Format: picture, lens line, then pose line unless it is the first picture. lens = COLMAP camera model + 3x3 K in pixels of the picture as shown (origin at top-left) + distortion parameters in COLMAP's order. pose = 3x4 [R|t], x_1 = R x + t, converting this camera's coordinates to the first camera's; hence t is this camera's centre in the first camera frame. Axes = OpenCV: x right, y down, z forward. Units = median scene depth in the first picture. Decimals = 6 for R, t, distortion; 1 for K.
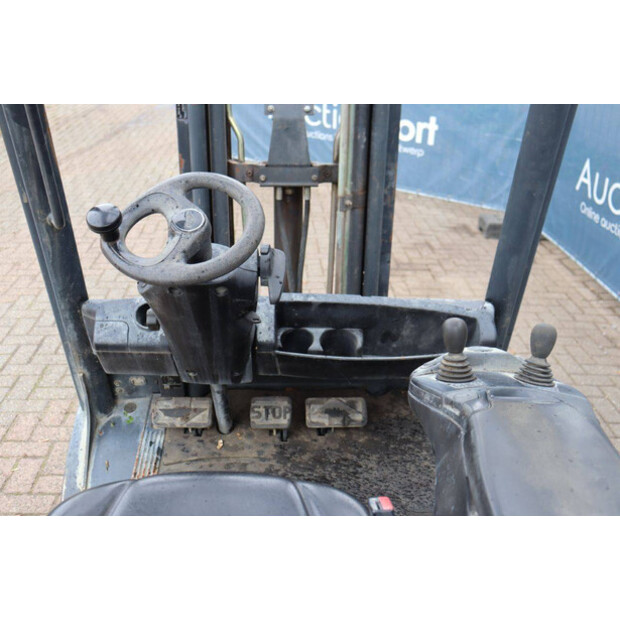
lens RADIAL K [[647.6, 0, 310.0], [0, 647.6, 310.0], [0, 0, 1]] dist [-0.089253, 0.213433]
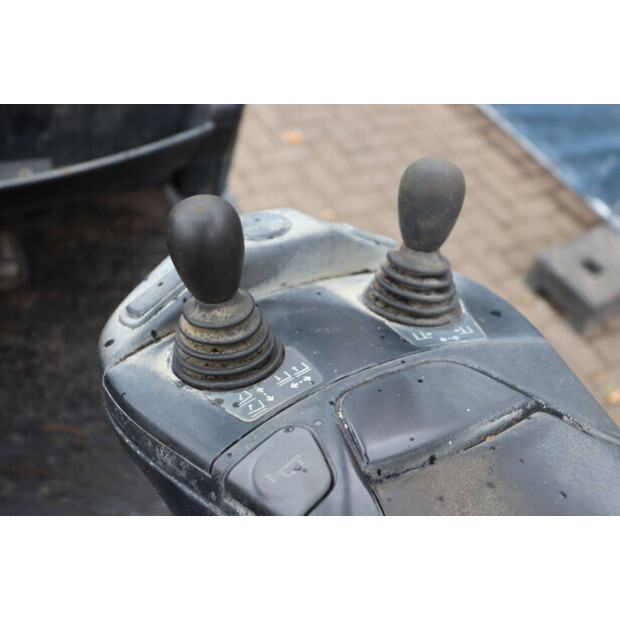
lens RADIAL K [[735.9, 0, 310.0], [0, 735.9, 310.0], [0, 0, 1]] dist [0.006309, 0.006383]
pose [[0.896623, -0.258216, 0.359710, 0.070535], [0.087958, 0.900039, 0.426841, -0.049167], [-0.433971, -0.351077, 0.829708, 0.361564]]
